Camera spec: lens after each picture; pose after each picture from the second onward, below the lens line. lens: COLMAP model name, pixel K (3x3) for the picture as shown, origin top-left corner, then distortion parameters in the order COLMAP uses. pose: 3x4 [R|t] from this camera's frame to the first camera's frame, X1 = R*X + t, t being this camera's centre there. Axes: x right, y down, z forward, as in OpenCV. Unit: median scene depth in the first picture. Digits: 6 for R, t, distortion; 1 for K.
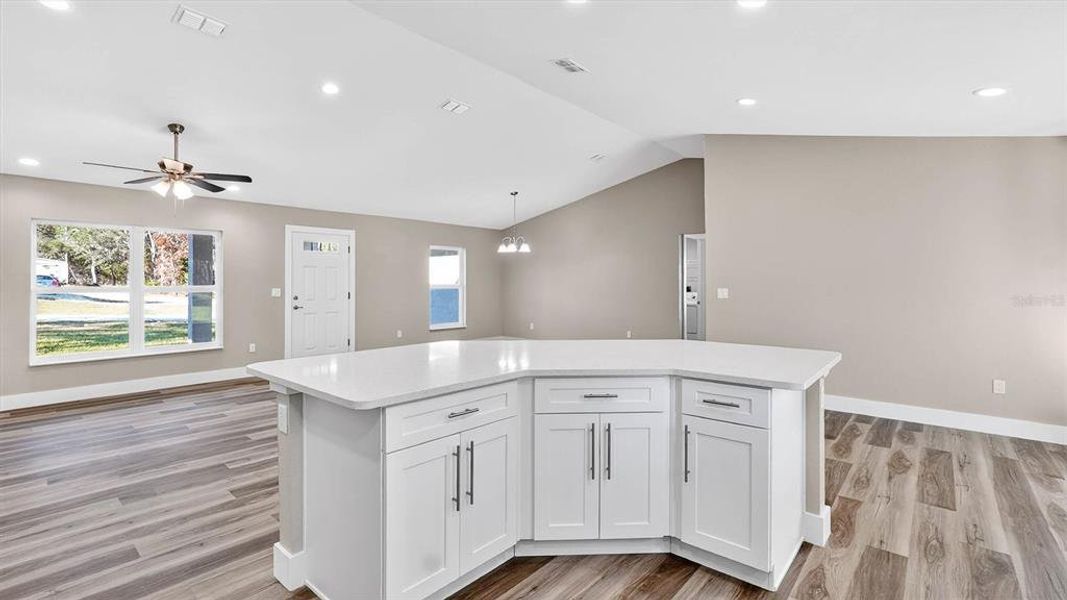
lens RADIAL K [[474.1, 0, 526.7], [0, 474.1, 277.7], [0, 0, 1]] dist [-0.028090, 0.008957]
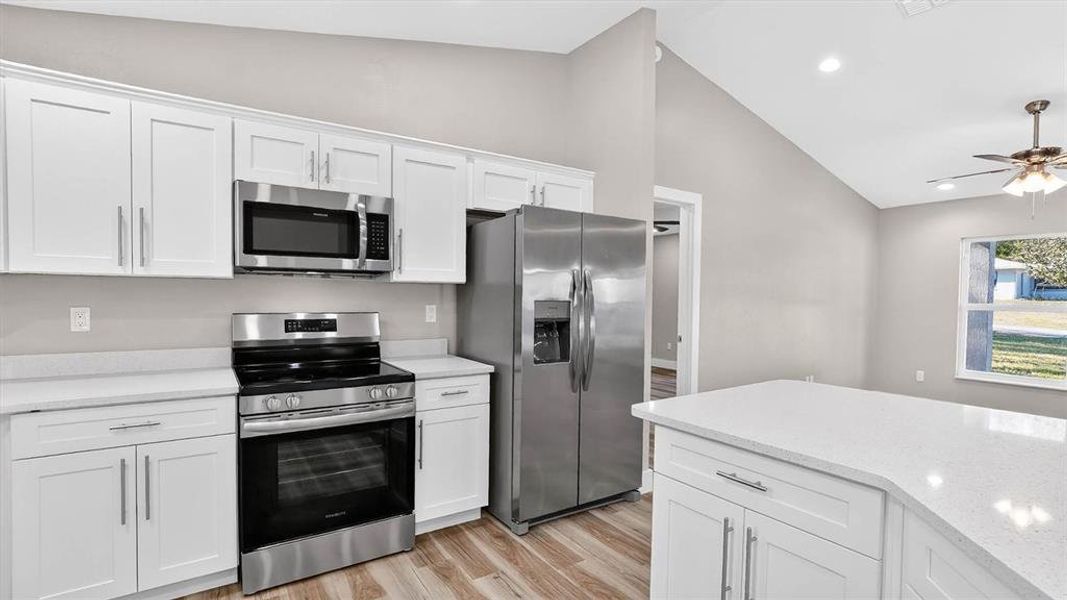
lens RADIAL K [[501.6, 0, 537.0], [0, 501.6, 306.9], [0, 0, 1]] dist [-0.029209, -0.000207]
pose [[-0.246862, 0.017674, -0.968889, 0.174919], [0.000589, 0.999836, 0.018089, 0.005148], [0.969050, 0.003894, -0.246832, 0.242441]]
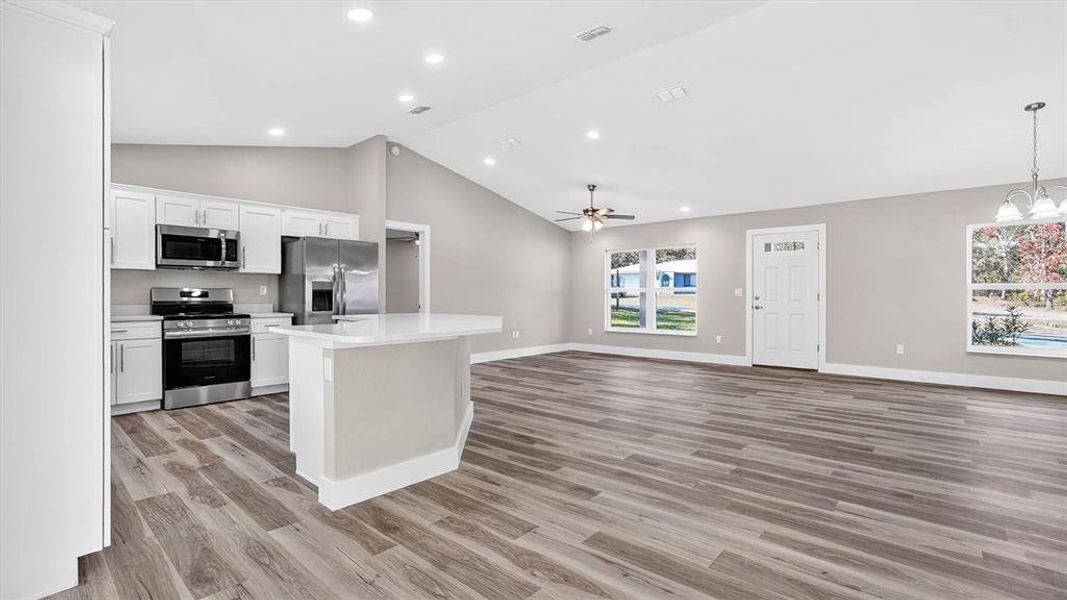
lens RADIAL K [[489.7, 0, 531.8], [0, 489.7, 295.6], [0, 0, 1]] dist [-0.022488, 0.000228]
pose [[-0.012772, 0.001234, -0.999918, 0.612357], [0.006995, 0.999975, 0.001144, 0.033286], [0.999894, -0.006980, -0.012781, 0.525195]]
